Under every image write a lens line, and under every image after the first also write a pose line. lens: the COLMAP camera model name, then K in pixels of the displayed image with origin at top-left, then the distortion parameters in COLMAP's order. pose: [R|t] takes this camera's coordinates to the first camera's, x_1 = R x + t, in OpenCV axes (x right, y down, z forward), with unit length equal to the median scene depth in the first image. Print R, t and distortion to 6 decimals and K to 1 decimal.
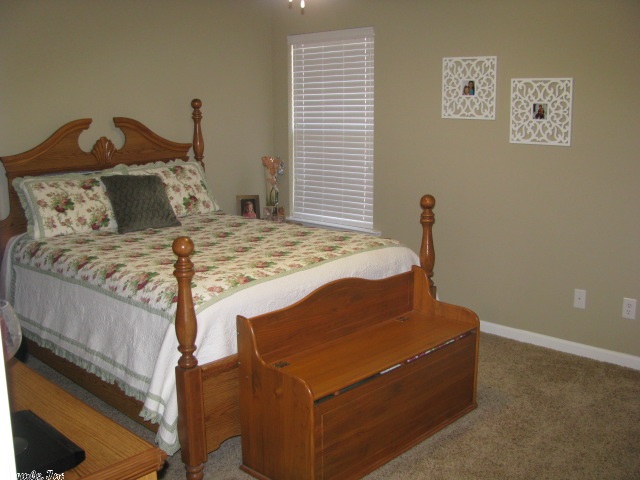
lens RADIAL K [[682.2, 0, 320.0], [0, 682.2, 240.0], [0, 0, 1]] dist [-0.201953, 0.206028]
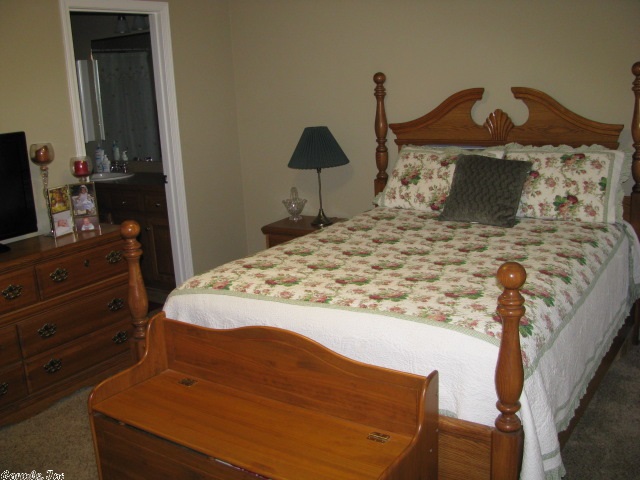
lens RADIAL K [[682.2, 0, 320.0], [0, 682.2, 240.0], [0, 0, 1]] dist [-0.201953, 0.206028]
pose [[0.165145, 0.231778, -0.958648, 0.511818], [-0.141436, 0.967513, 0.209557, -0.140016], [0.976075, 0.100980, 0.192562, 0.624104]]
